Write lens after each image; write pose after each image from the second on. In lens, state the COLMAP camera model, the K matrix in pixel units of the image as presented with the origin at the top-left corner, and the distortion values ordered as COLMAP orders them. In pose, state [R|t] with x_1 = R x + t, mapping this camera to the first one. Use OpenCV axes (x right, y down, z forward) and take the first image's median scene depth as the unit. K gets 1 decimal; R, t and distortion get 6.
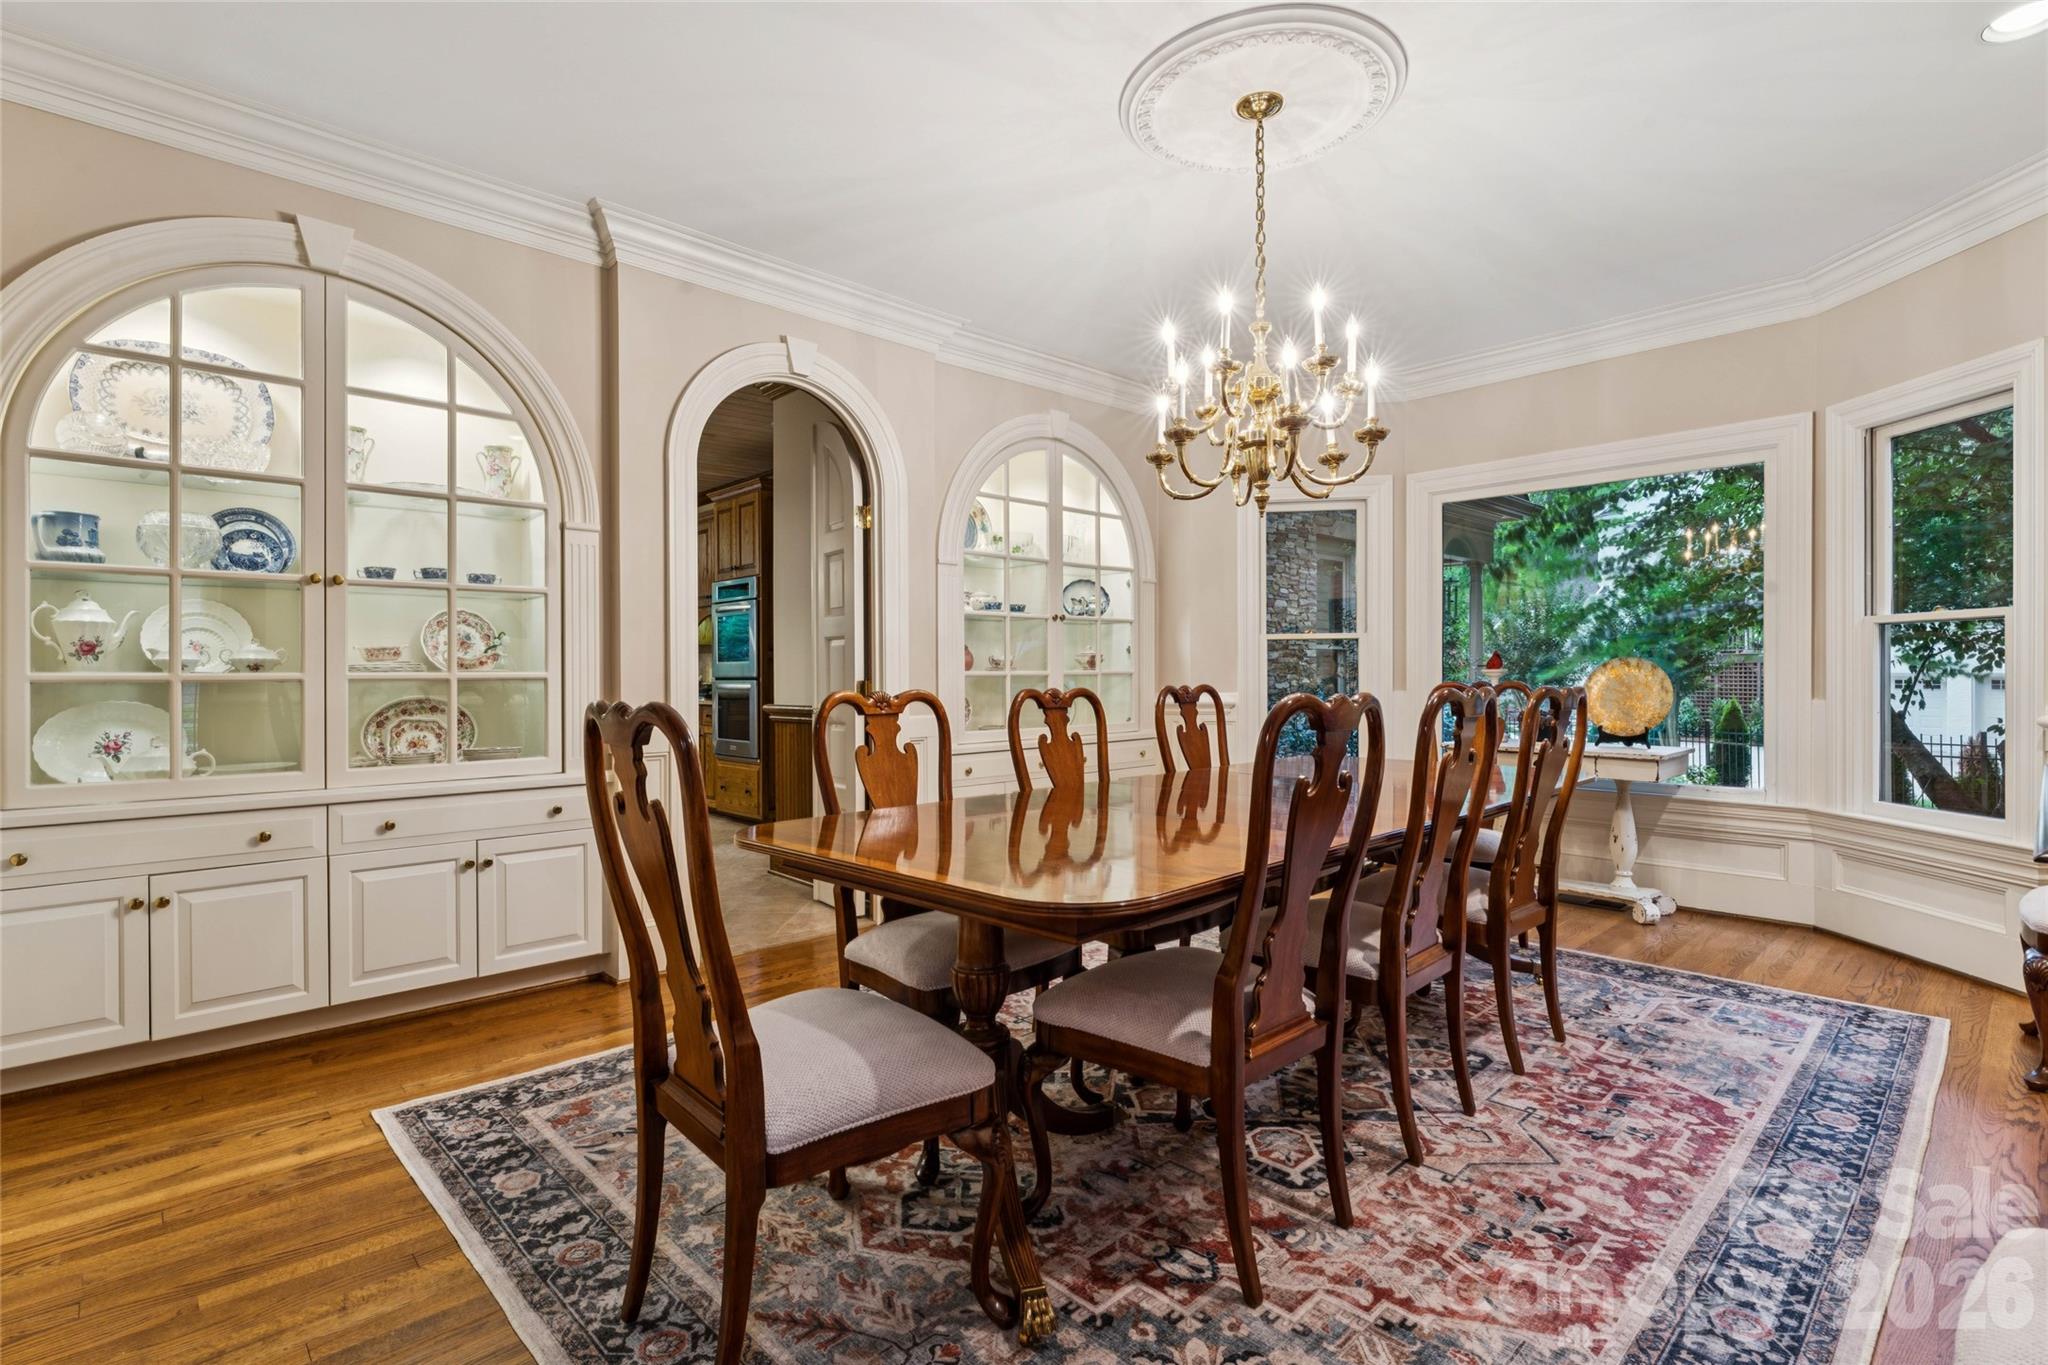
lens RADIAL K [[958.3, 0, 1035.8], [0, 958.3, 677.7], [0, 0, 1]] dist [-0.006413, 0.000650]
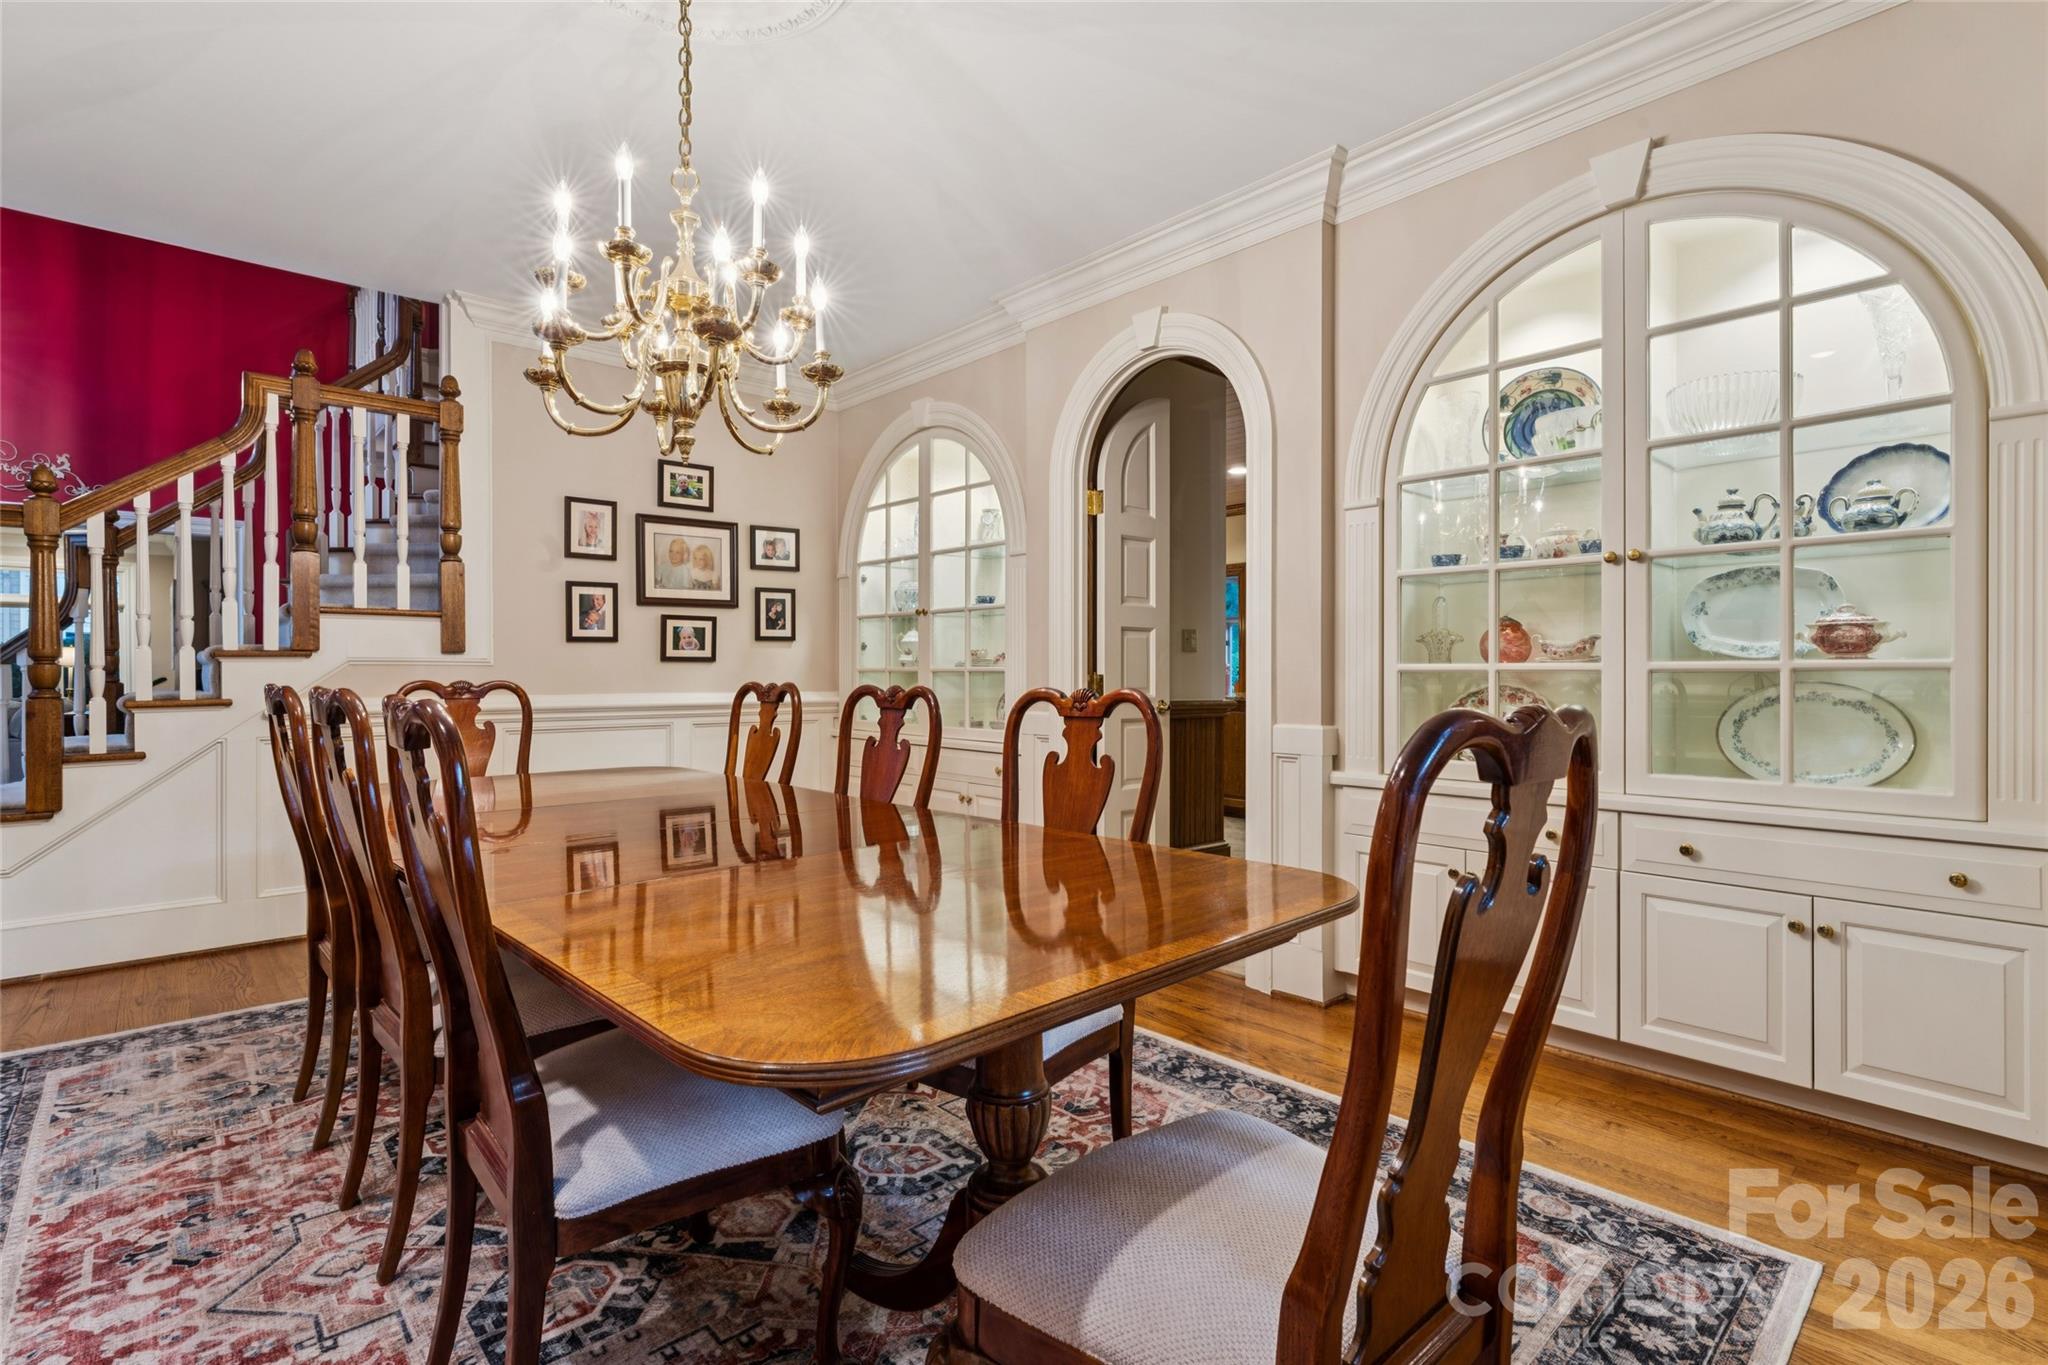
lens RADIAL K [[958.3, 0, 1036.6], [0, 958.3, 680.9], [0, 0, 1]] dist [-0.006413, 0.000650]
pose [[-0.017941, 0.013568, -0.999747, 1.382826], [0.001961, 0.999906, 0.013535, -0.007506], [0.999837, -0.001717, -0.017966, 1.795295]]
